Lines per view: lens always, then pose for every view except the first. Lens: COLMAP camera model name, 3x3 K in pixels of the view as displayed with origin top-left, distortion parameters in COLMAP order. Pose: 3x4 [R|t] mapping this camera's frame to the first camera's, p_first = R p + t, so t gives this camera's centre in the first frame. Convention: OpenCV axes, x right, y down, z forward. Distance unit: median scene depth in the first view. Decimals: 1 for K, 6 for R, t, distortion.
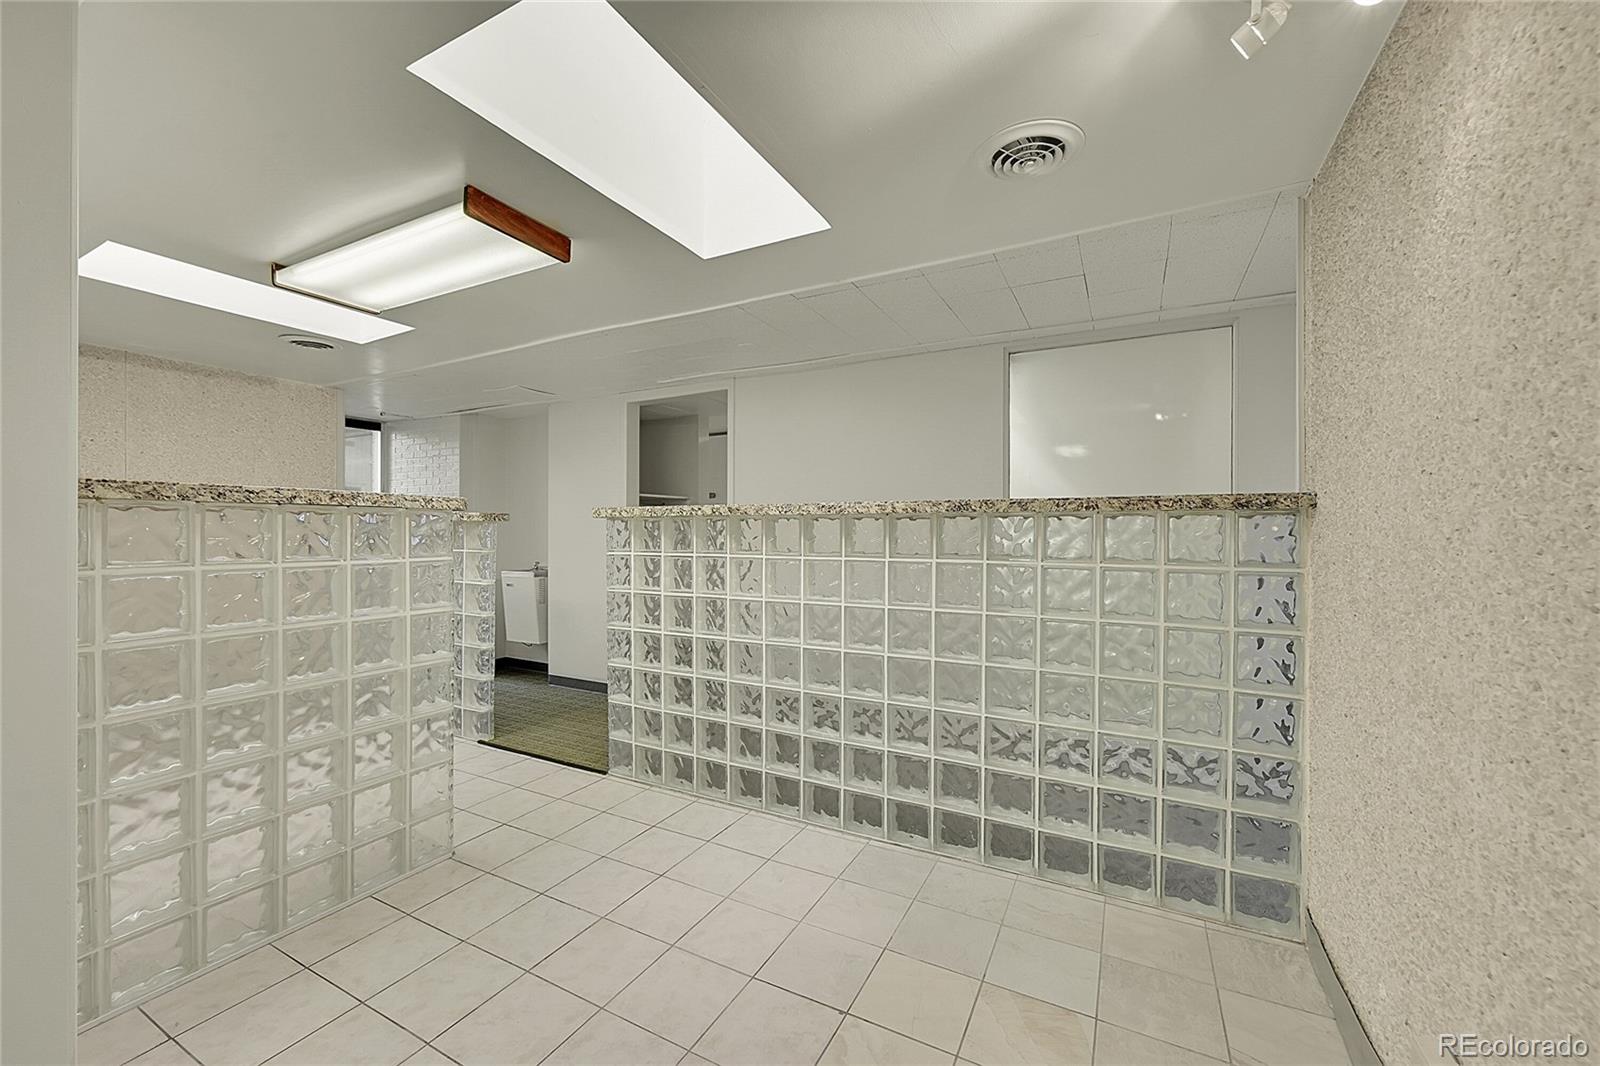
lens RADIAL K [[629.2, 0, 804.0], [0, 629.2, 526.2], [0, 0, 1]] dist [-0.001324, 0.000095]
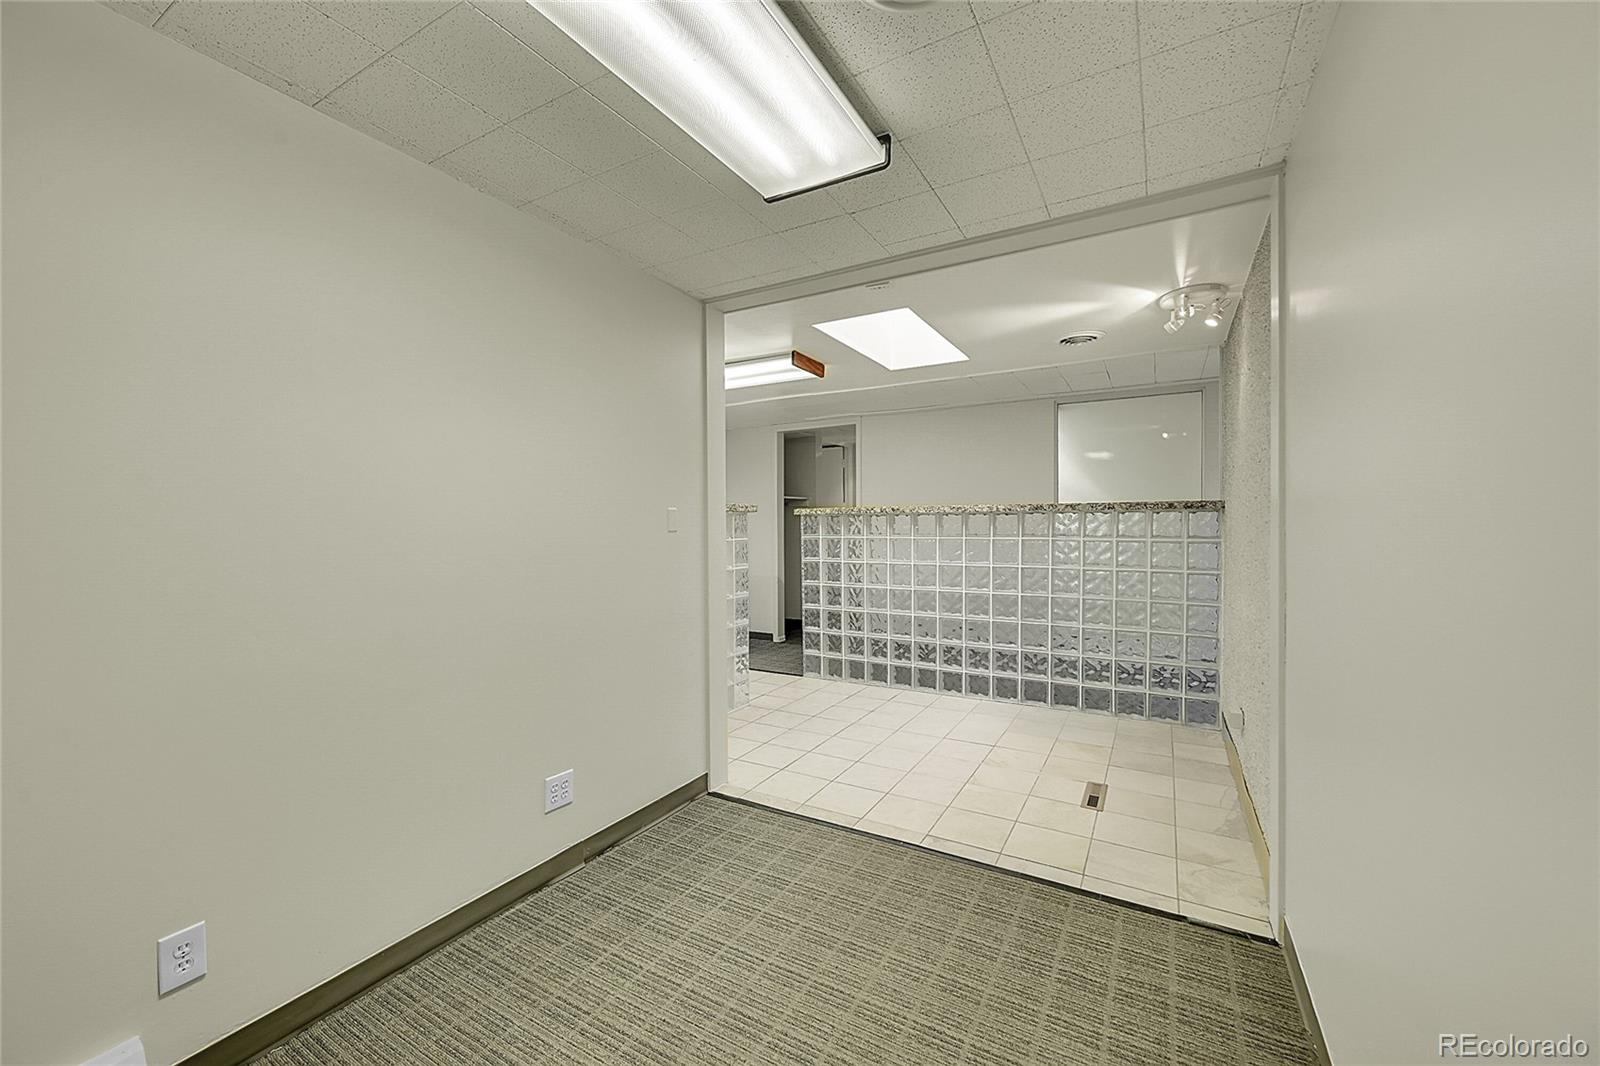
lens RADIAL K [[629.2, 0, 808.9], [0, 629.2, 527.8], [0, 0, 1]] dist [-0.001324, 0.000095]
pose [[0.999563, -0.007224, -0.028653, -0.347908], [0.007623, 0.999875, 0.013862, -0.003467], [0.028549, -0.014074, 0.999493, -0.805726]]
